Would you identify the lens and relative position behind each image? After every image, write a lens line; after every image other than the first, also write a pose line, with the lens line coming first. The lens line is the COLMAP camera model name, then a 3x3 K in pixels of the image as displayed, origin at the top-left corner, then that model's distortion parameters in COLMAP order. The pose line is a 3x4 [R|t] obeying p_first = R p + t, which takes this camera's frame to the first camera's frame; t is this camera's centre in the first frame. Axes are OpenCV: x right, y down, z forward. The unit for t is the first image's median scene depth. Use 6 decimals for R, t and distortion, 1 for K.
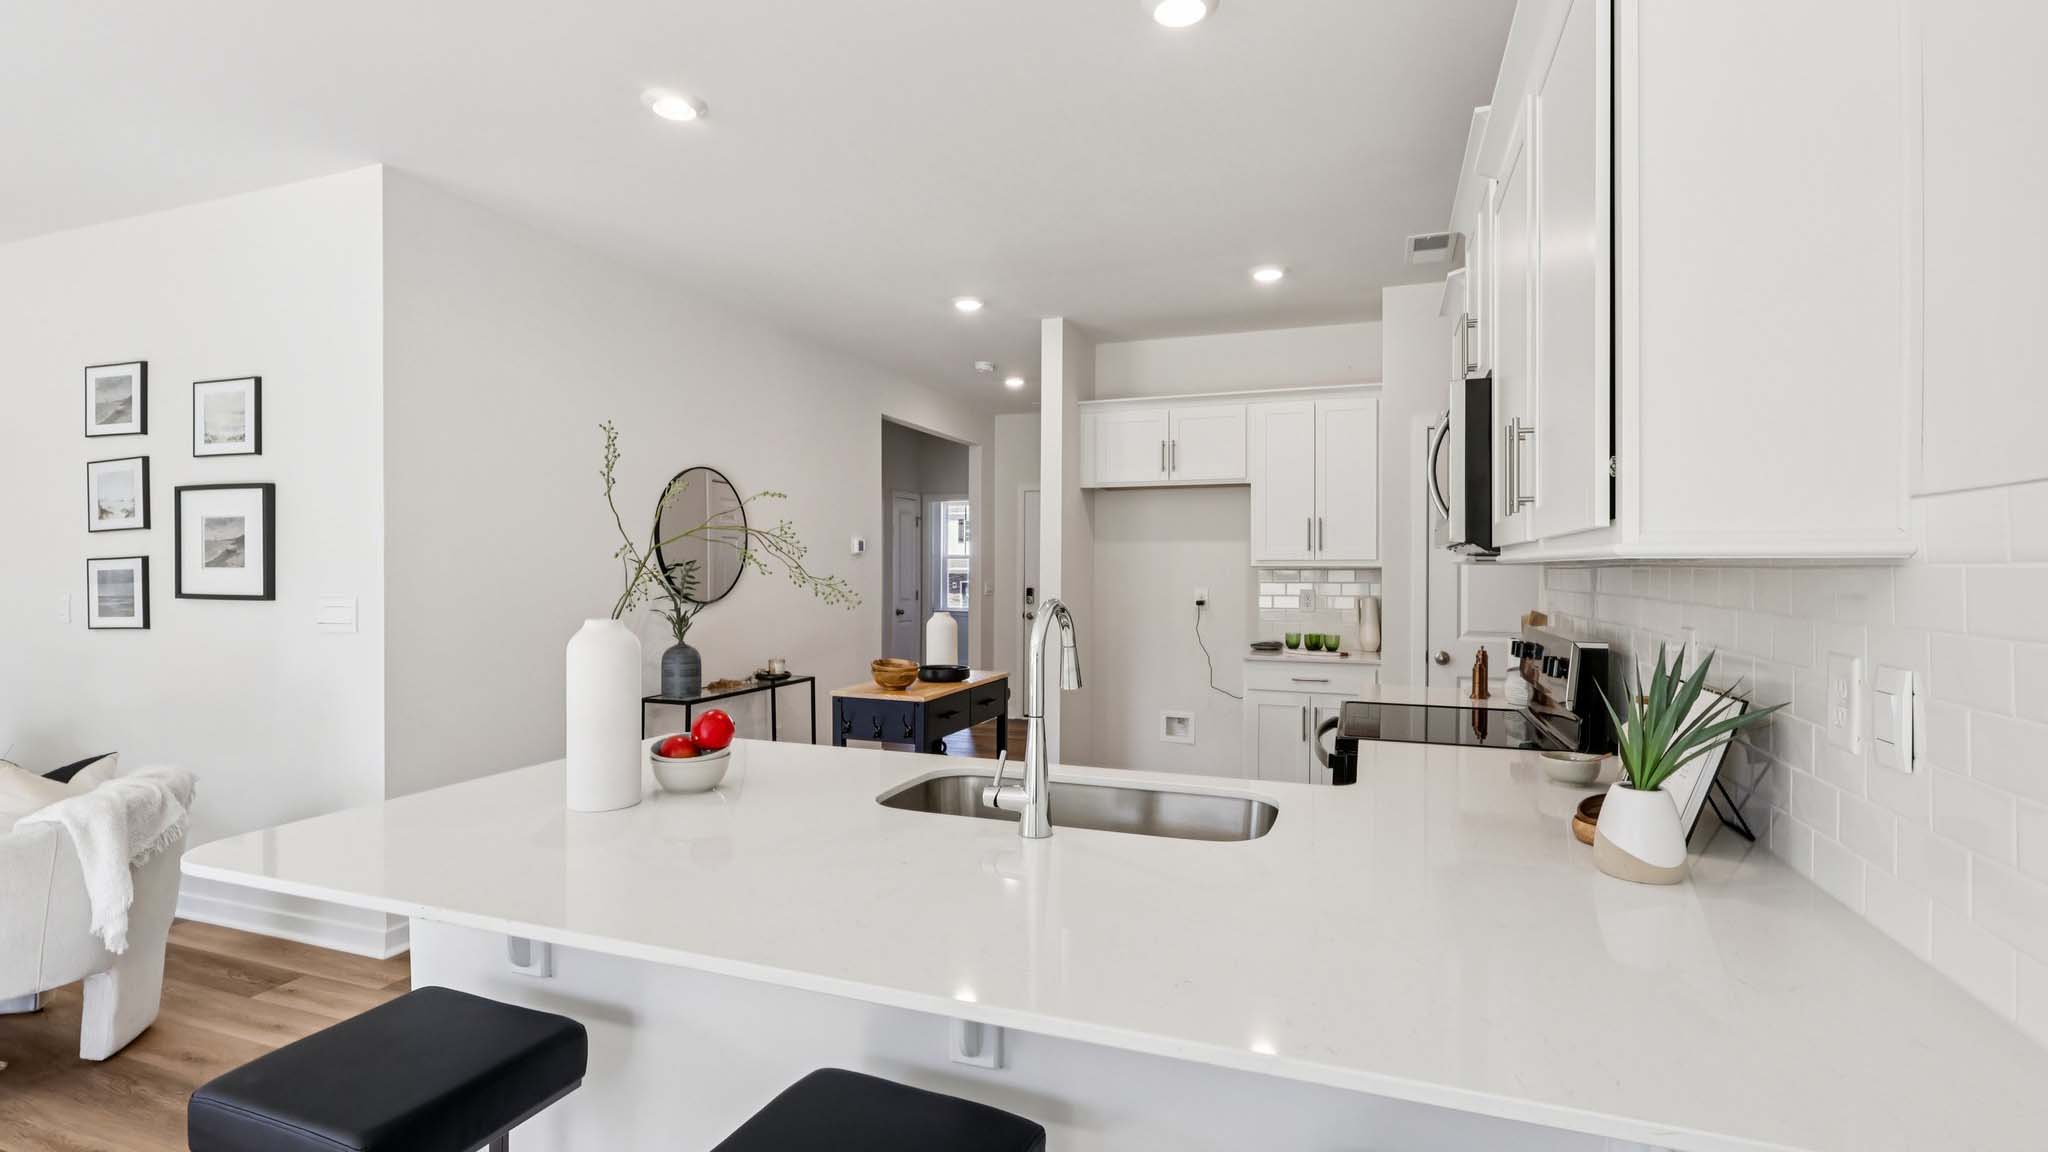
lens RADIAL K [[949.0, 0, 1019.4], [0, 949.0, 571.9], [0, 0, 1]] dist [-0.000277, 0.000103]
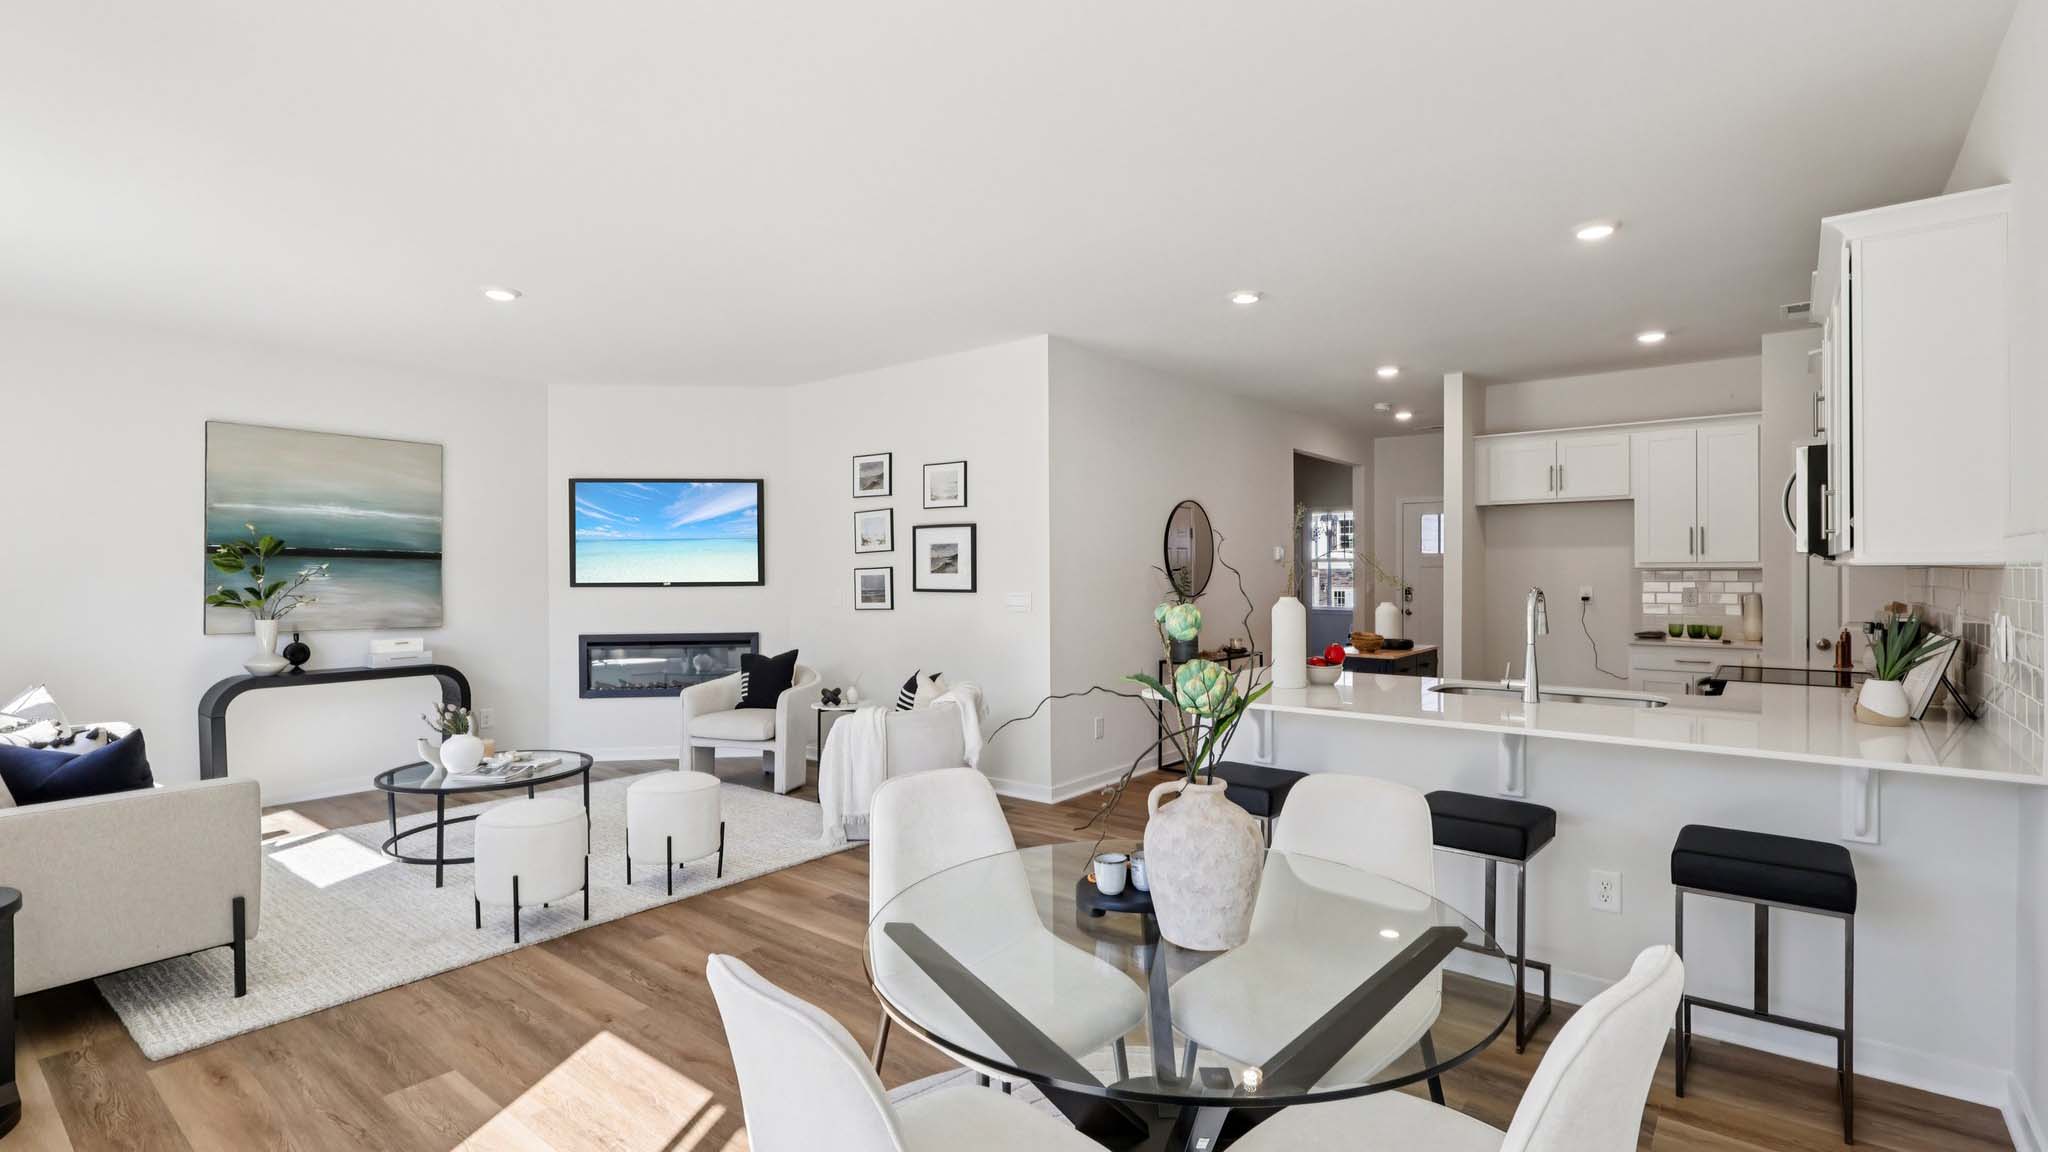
lens RADIAL K [[949.0, 0, 1022.9], [0, 949.0, 571.8], [0, 0, 1]] dist [-0.000277, 0.000103]
pose [[0.949359, -0.006179, -0.314134, -0.120772], [0.005108, 0.999978, -0.004235, 0.000418], [0.314153, 0.002416, 0.949369, -0.405891]]
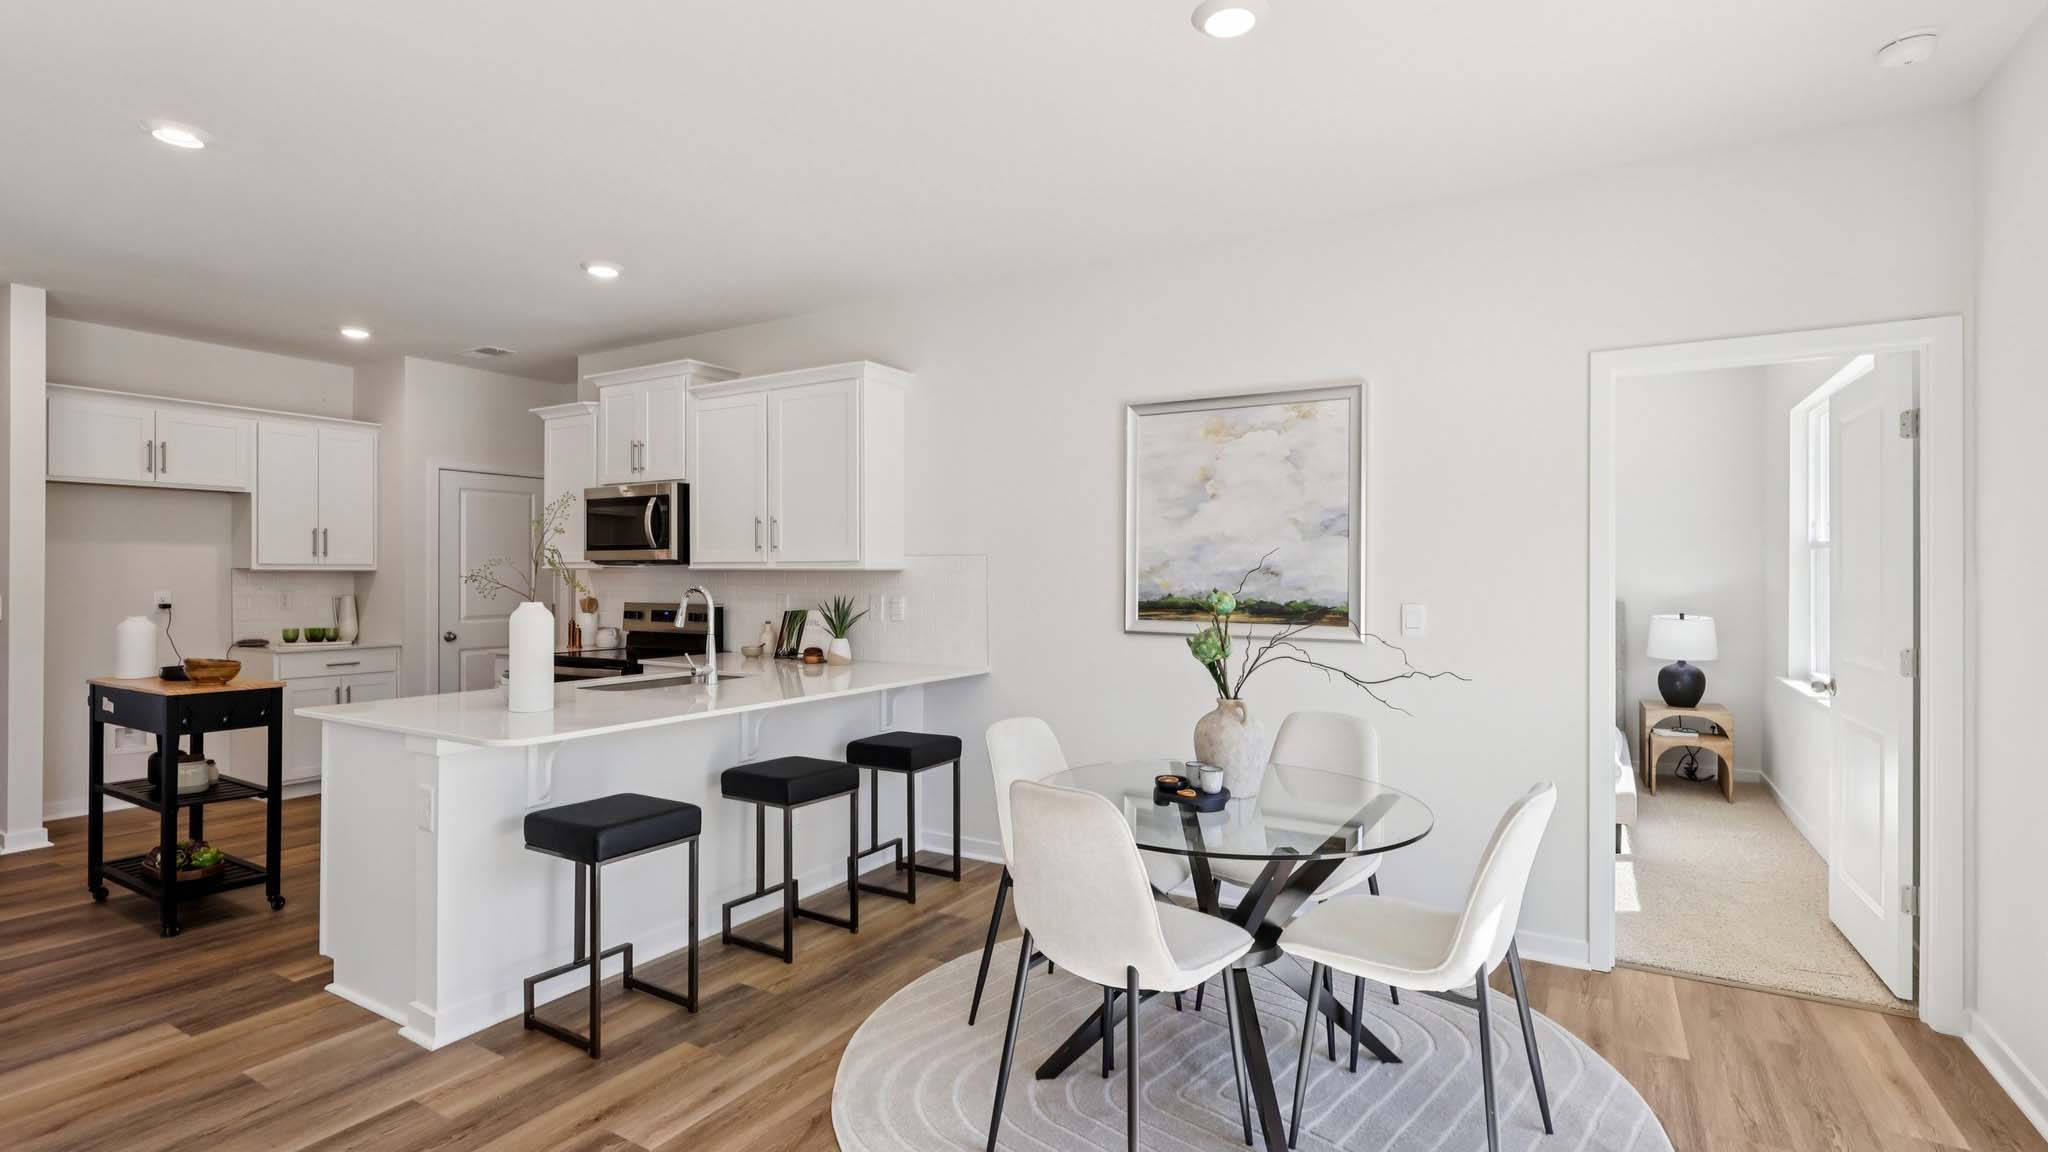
lens RADIAL K [[949.0, 0, 1024.3], [0, 949.0, 575.4], [0, 0, 1]] dist [-0.000277, 0.000103]
pose [[0.184701, -0.005083, 0.982782, -0.691770], [0.002811, 0.999985, 0.004644, -0.001407], [-0.982791, 0.001905, 0.184713, -0.069870]]
